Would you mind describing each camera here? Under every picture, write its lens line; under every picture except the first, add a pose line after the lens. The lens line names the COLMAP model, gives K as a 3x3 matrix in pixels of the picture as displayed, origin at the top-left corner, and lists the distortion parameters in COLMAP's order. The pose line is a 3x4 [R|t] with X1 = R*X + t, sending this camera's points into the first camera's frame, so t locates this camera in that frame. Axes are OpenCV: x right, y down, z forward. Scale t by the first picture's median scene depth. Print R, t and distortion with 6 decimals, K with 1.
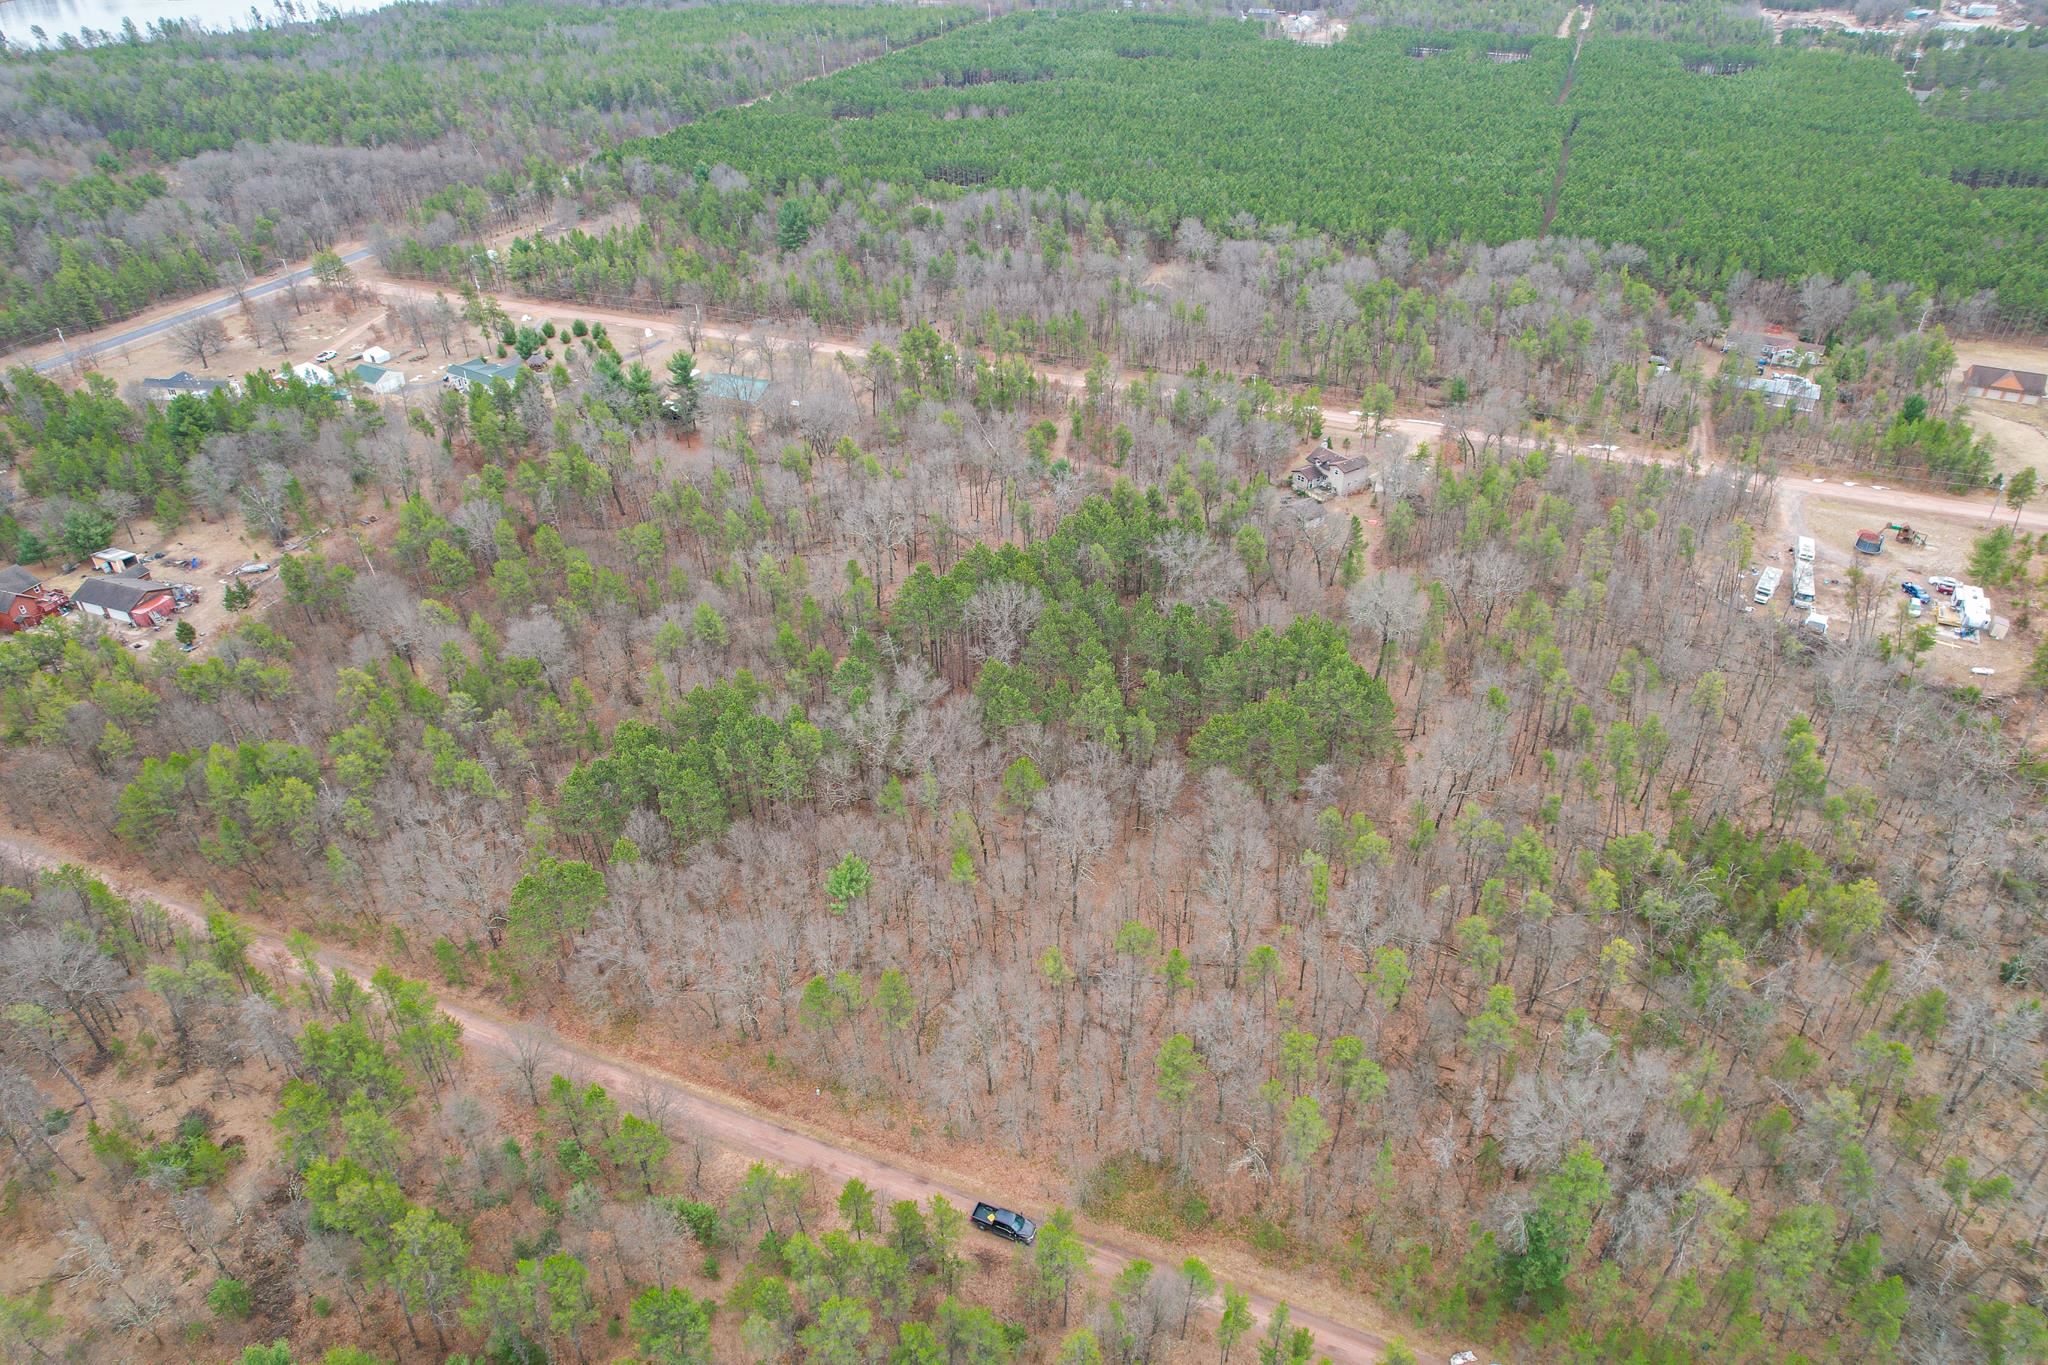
lens RADIAL K [[1320.8, 0, 1031.1], [0, 1320.8, 679.0], [0, 0, 1]] dist [-0.084195, 0.077446]
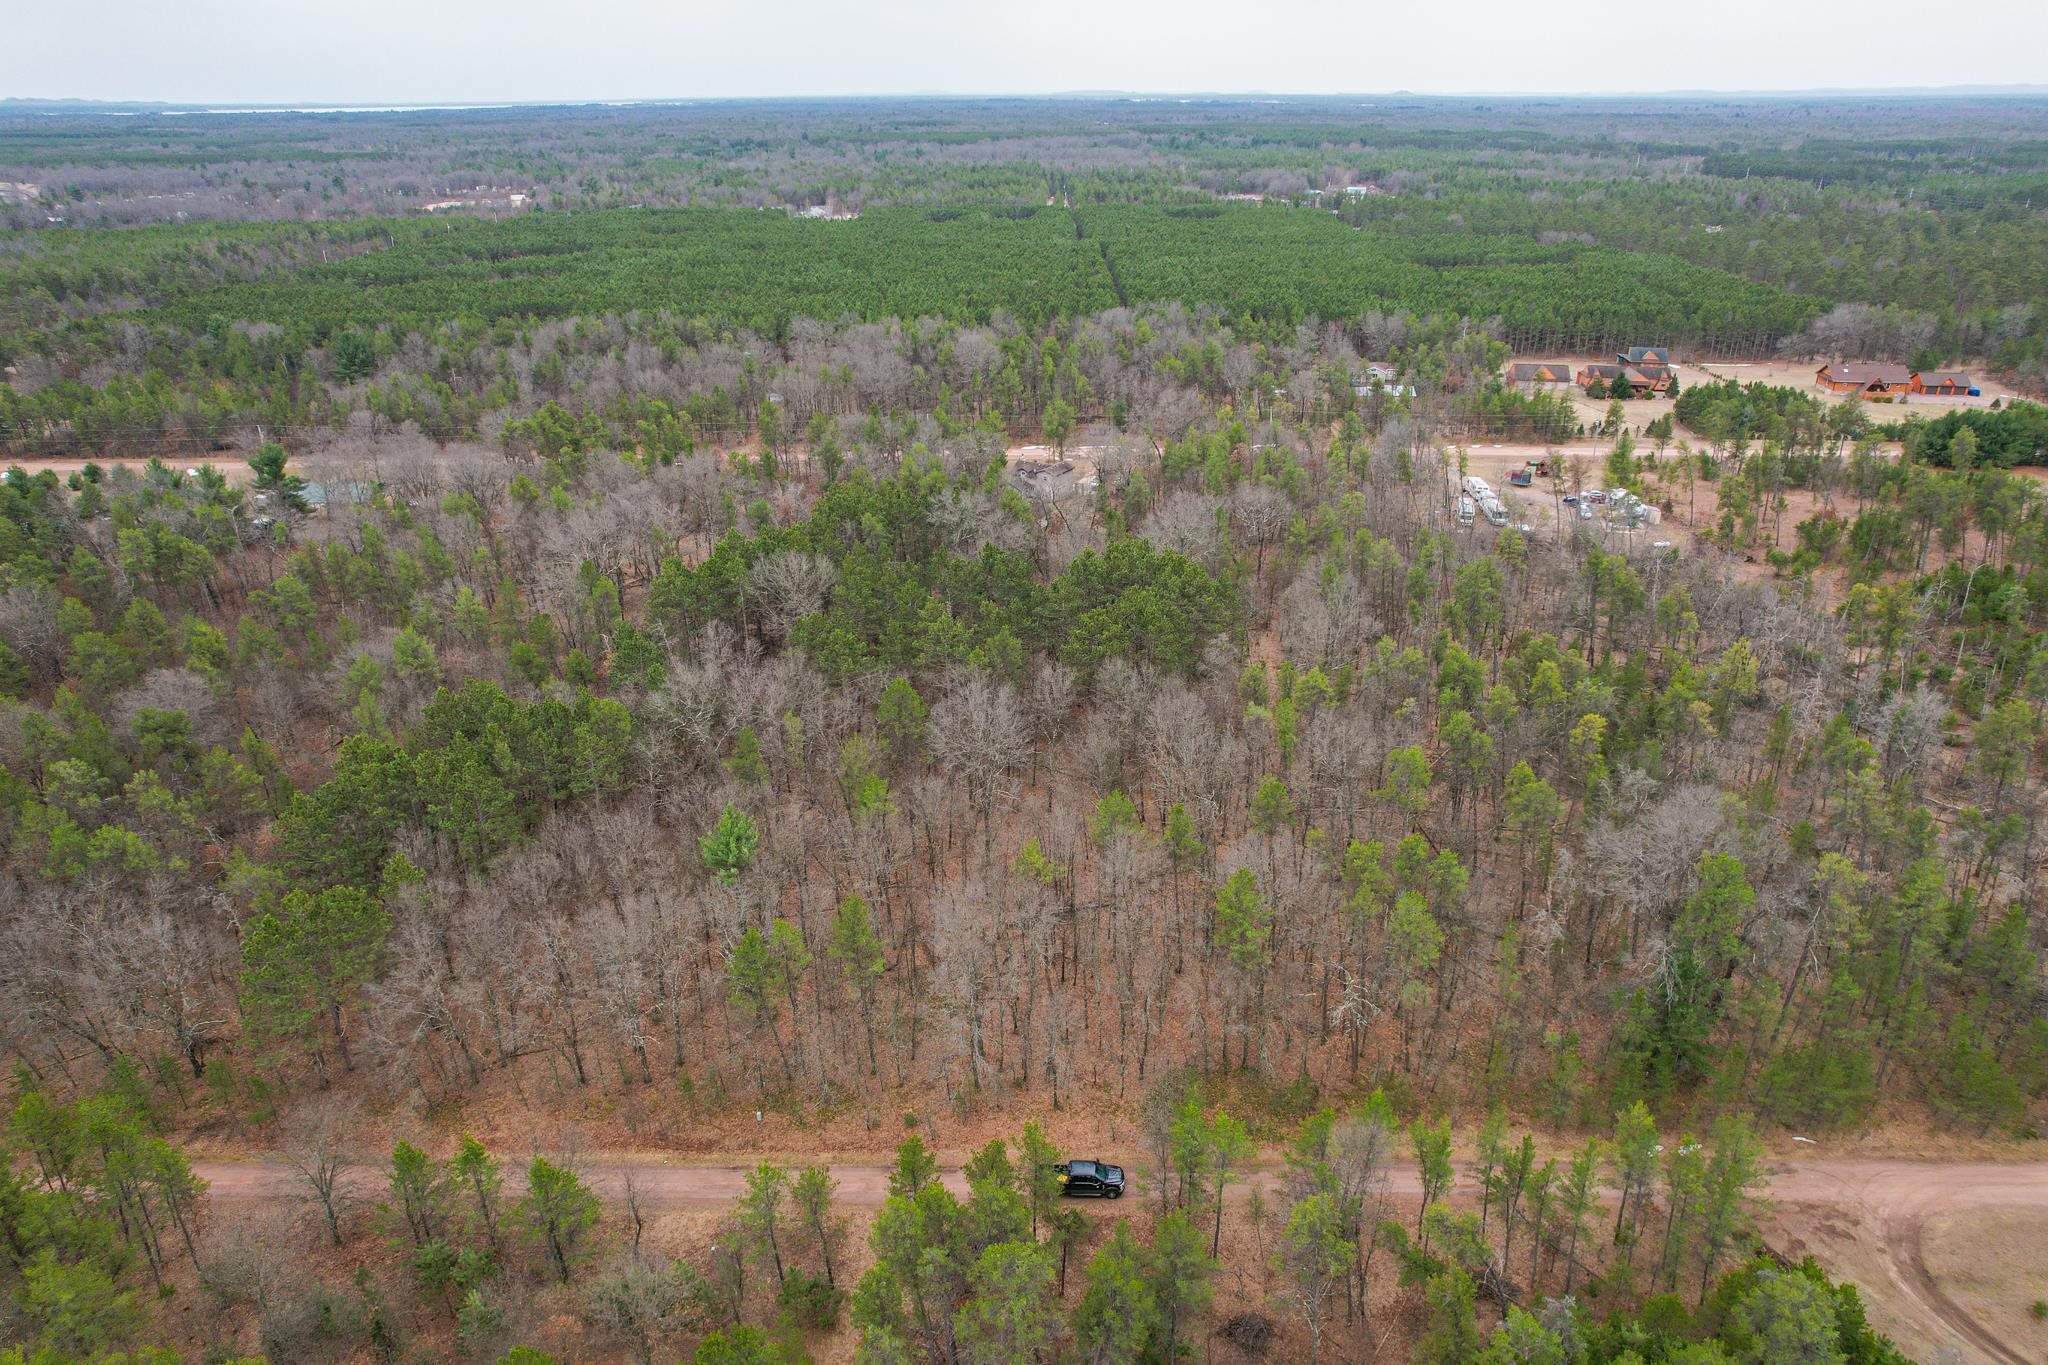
lens RADIAL K [[1320.8, 0, 1031.1], [0, 1320.8, 679.0], [0, 0, 1]] dist [-0.084195, 0.077446]
pose [[0.926971, -0.151851, 0.343026, -0.215430], [0.211041, 0.967079, -0.142194, 0.198101], [-0.310141, 0.204202, 0.928501, 0.209589]]
